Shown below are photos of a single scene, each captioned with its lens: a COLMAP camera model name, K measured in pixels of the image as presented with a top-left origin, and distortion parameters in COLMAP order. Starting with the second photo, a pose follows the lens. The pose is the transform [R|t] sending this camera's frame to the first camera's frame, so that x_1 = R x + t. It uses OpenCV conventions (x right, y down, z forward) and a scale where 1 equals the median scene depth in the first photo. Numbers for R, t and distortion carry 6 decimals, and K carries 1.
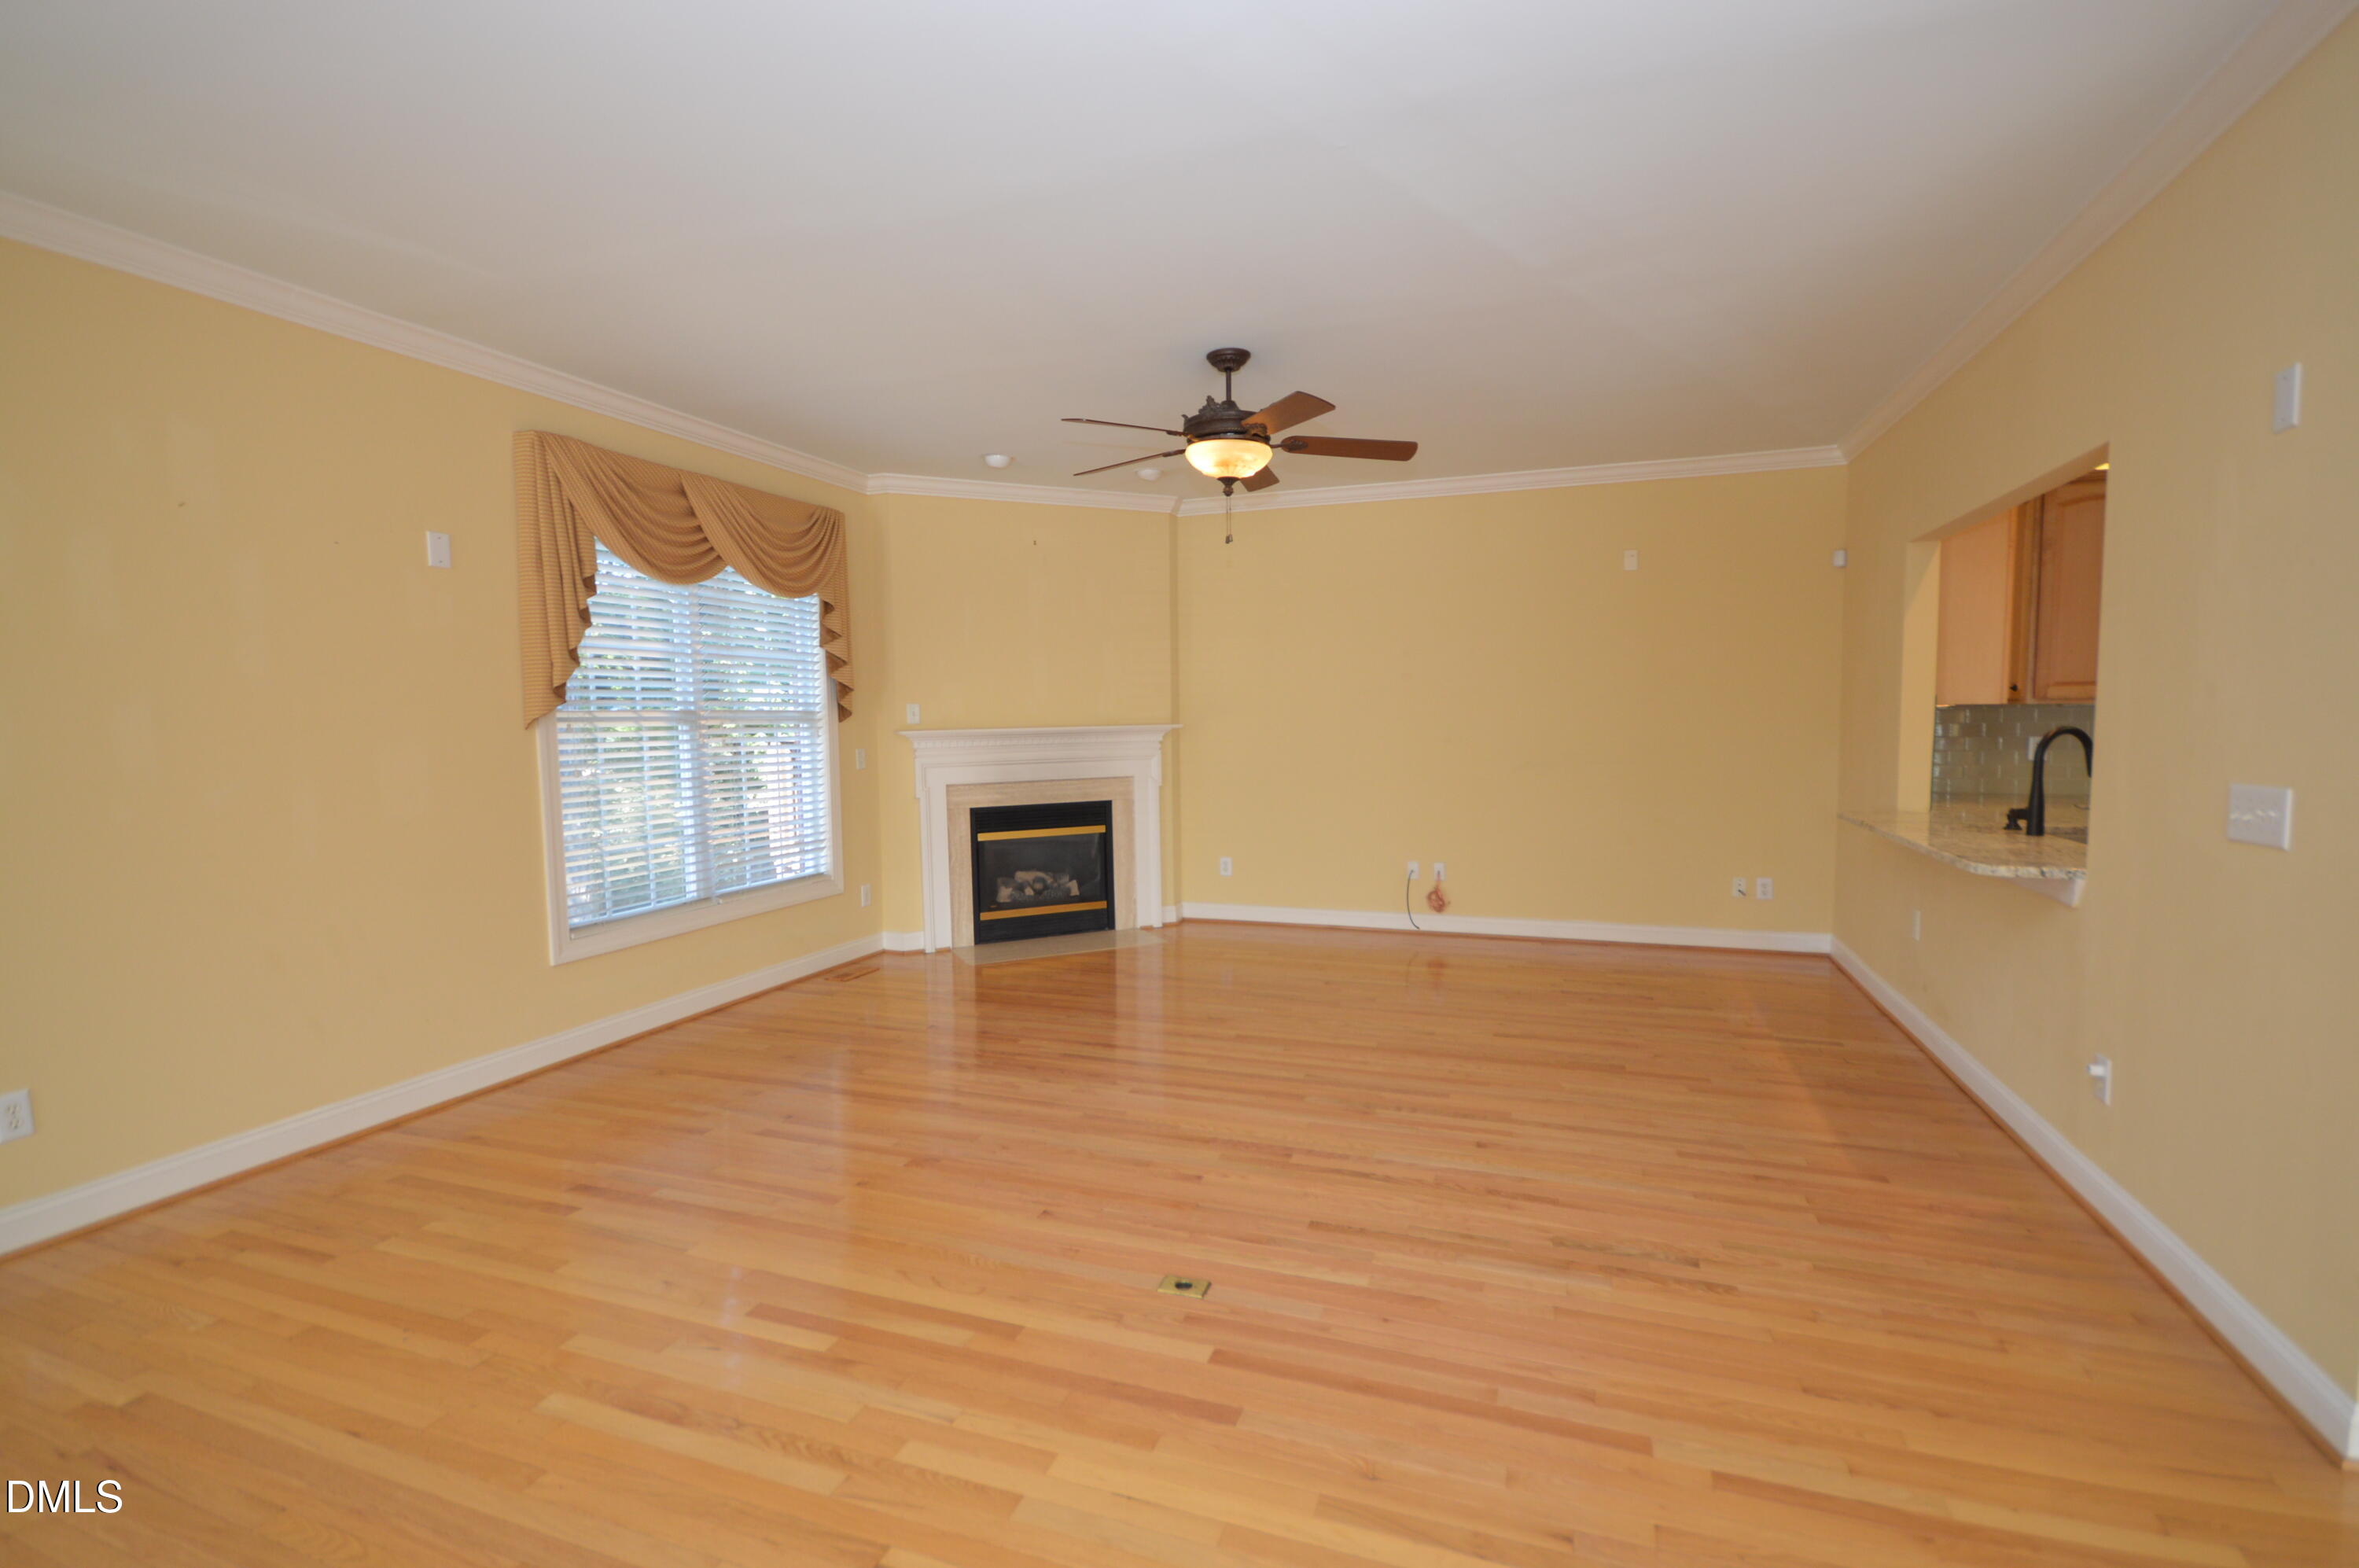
lens RADIAL K [[1059.3, 0, 1189.3], [0, 1059.3, 792.3], [0, 0, 1]] dist [0.008785, -0.000007]
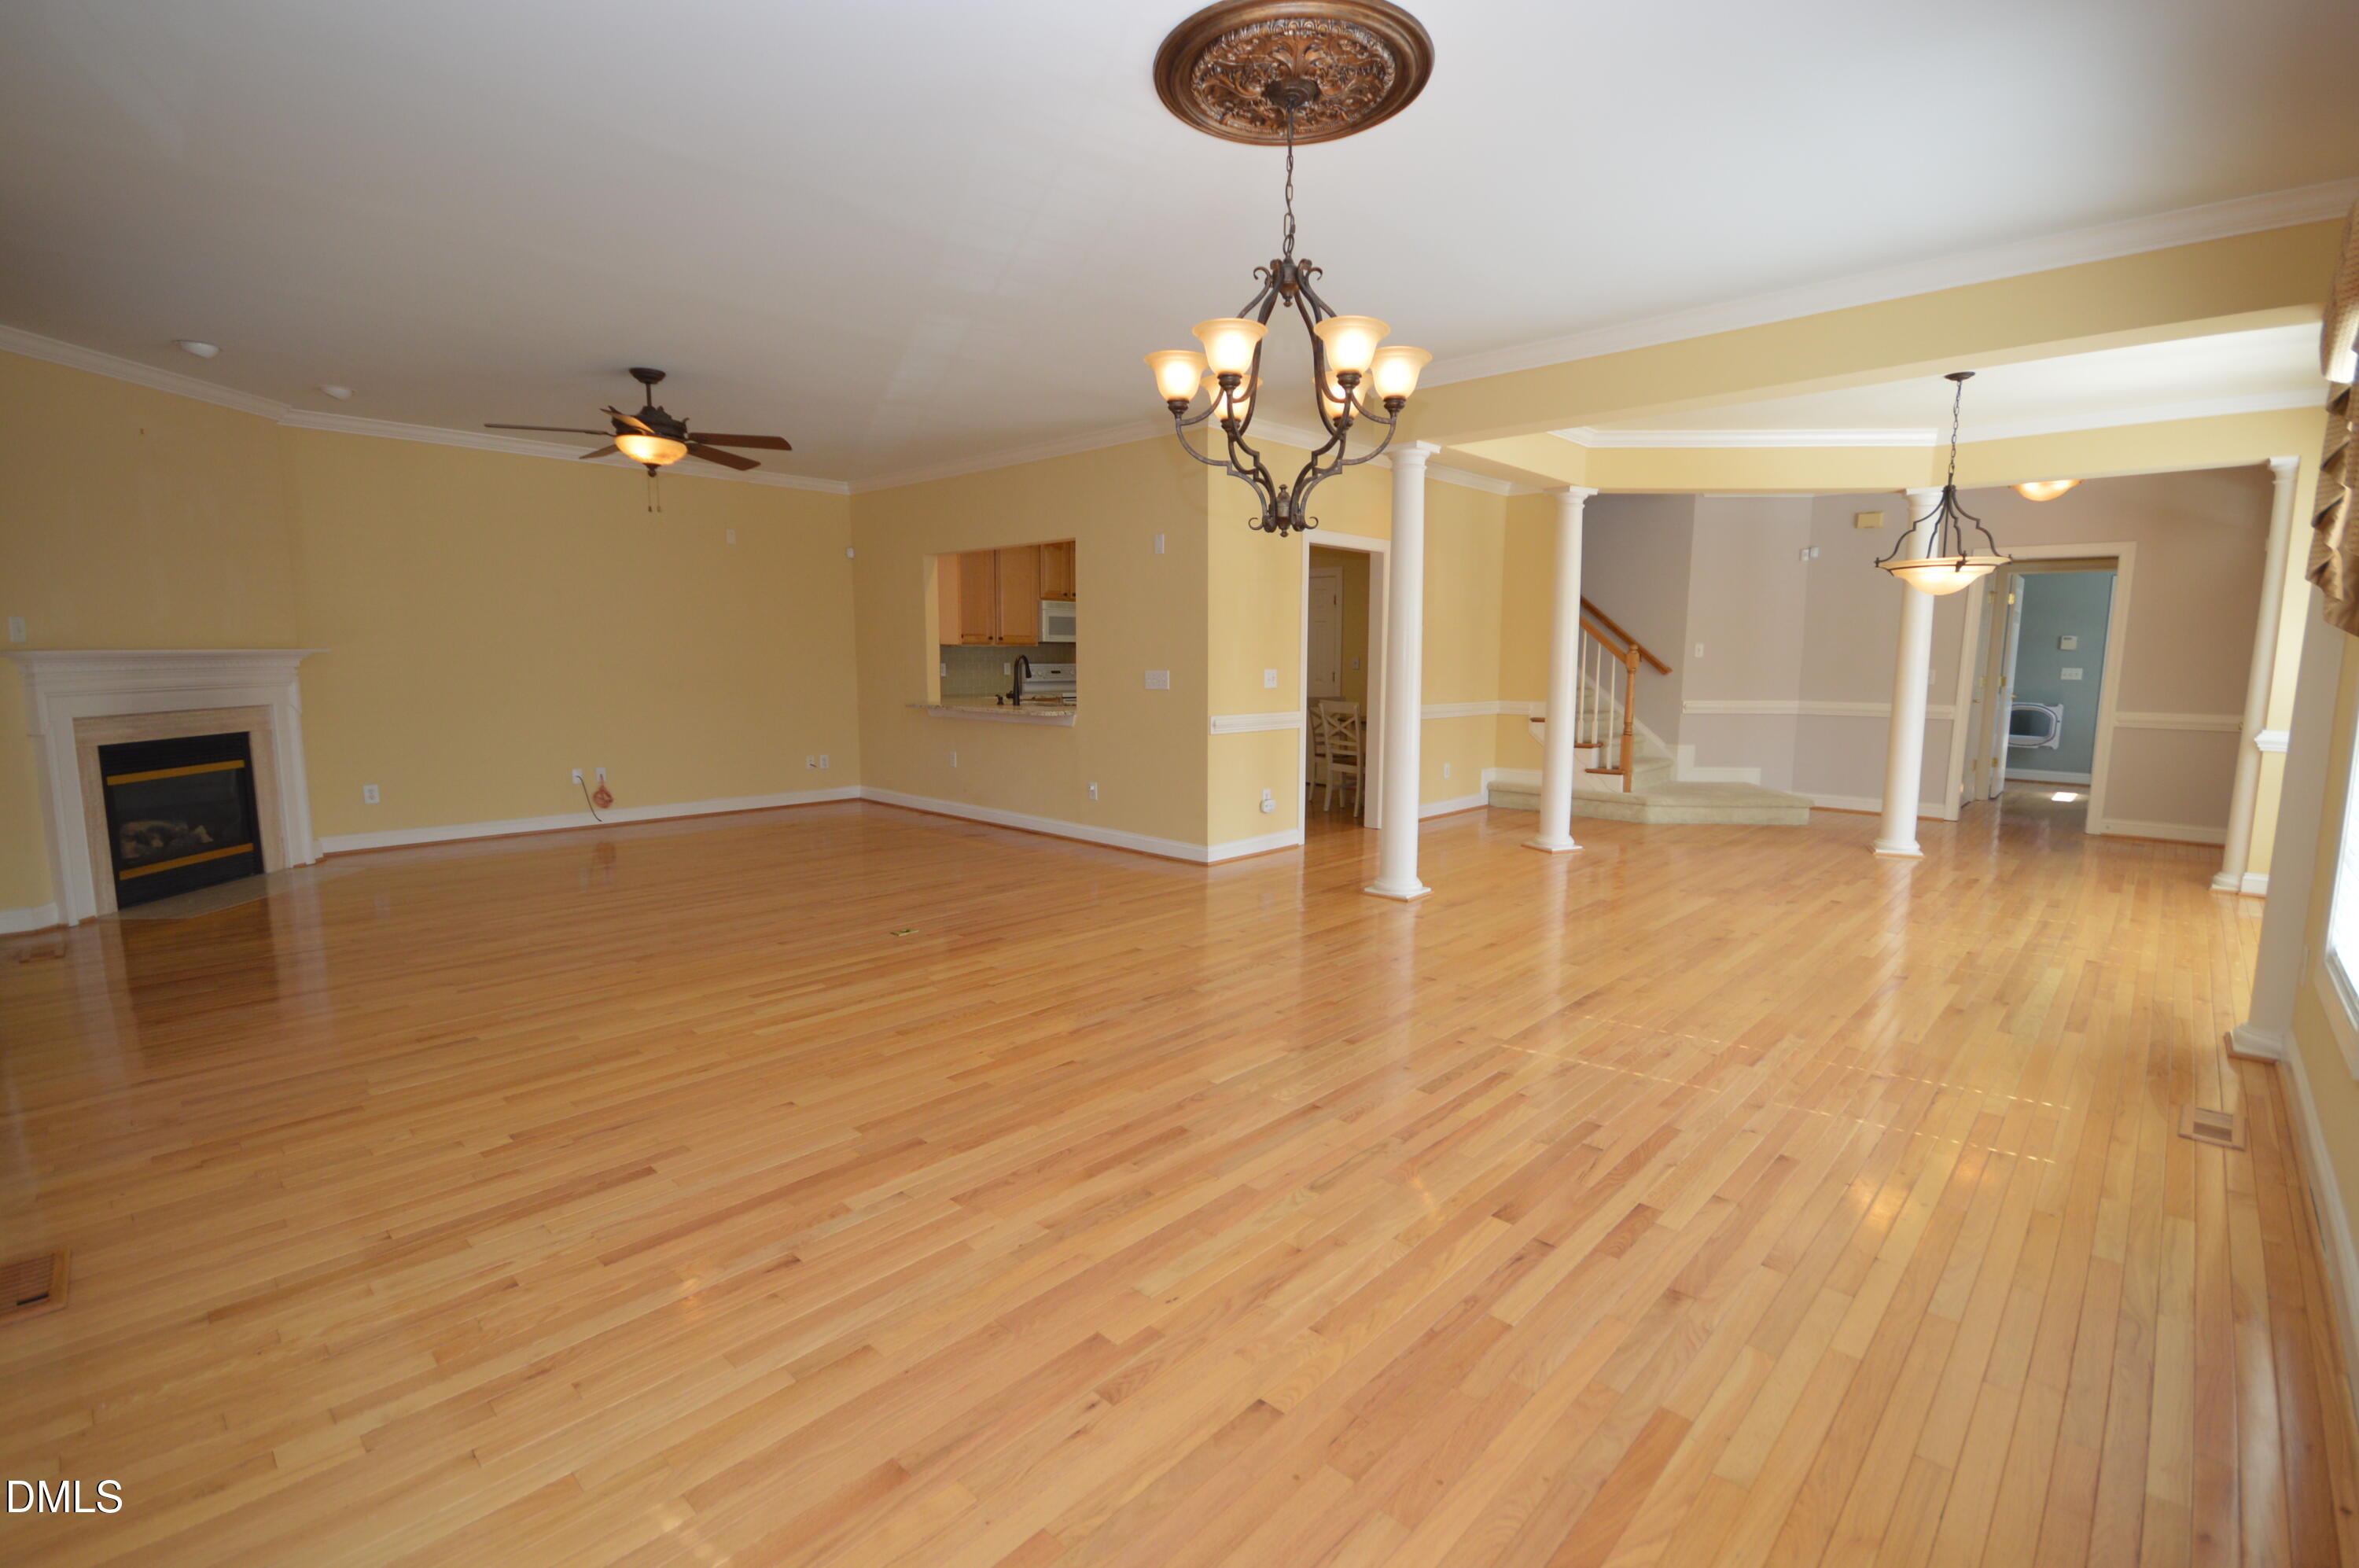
lens RADIAL K [[1059.3, 0, 1185.3], [0, 1059.3, 784.1], [0, 0, 1]] dist [0.008785, -0.000007]
pose [[0.405114, -0.098739, 0.908919, -0.629561], [0.058855, 0.994906, 0.081848, 0.026618], [-0.912370, 0.020336, 0.408861, -0.111586]]
